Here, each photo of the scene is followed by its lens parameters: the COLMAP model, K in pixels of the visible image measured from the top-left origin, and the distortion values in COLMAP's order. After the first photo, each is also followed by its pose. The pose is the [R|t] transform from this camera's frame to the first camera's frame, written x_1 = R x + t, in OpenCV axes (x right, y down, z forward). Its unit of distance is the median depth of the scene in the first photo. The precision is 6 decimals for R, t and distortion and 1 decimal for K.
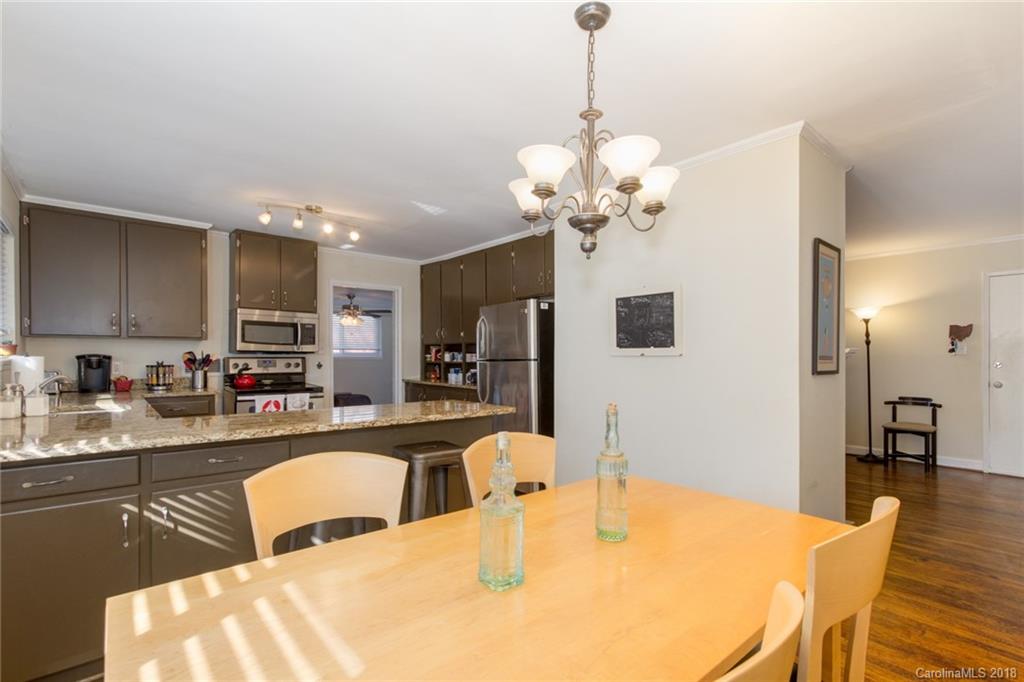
lens RADIAL K [[472.9, 0, 515.4], [0, 472.9, 350.5], [0, 0, 1]] dist [0.000349, 0.000110]
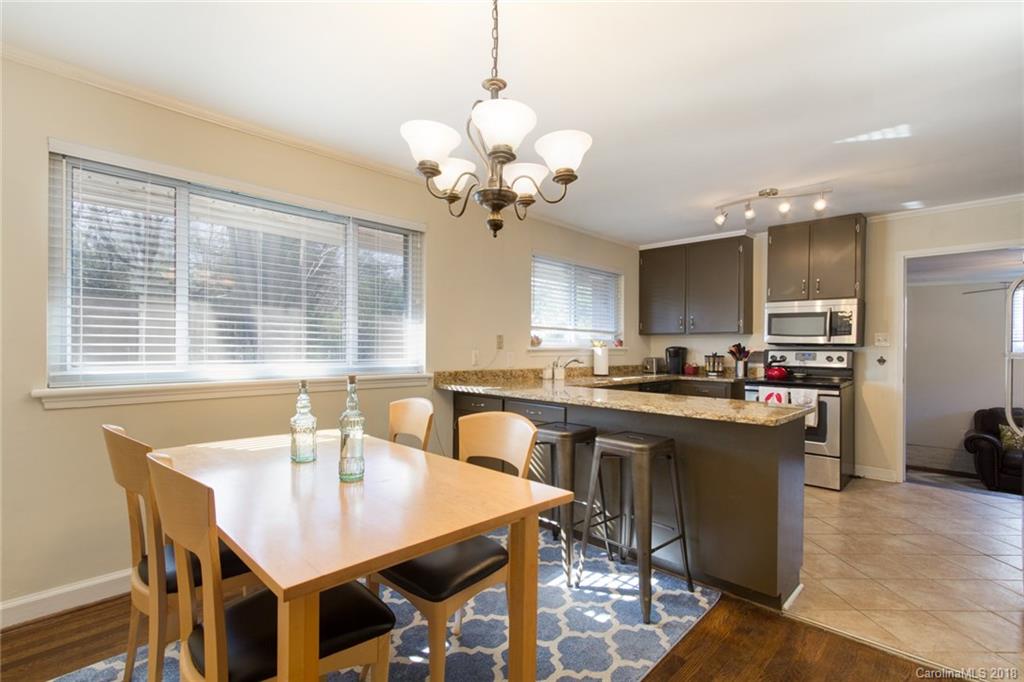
lens RADIAL K [[472.9, 0, 515.4], [0, 472.9, 350.5], [0, 0, 1]] dist [0.000349, 0.000110]
pose [[0.094598, 0.004426, -0.995506, 0.413586], [0.002489, 0.999986, 0.004683, 0.010504], [0.995512, -0.002921, 0.094585, 0.357649]]
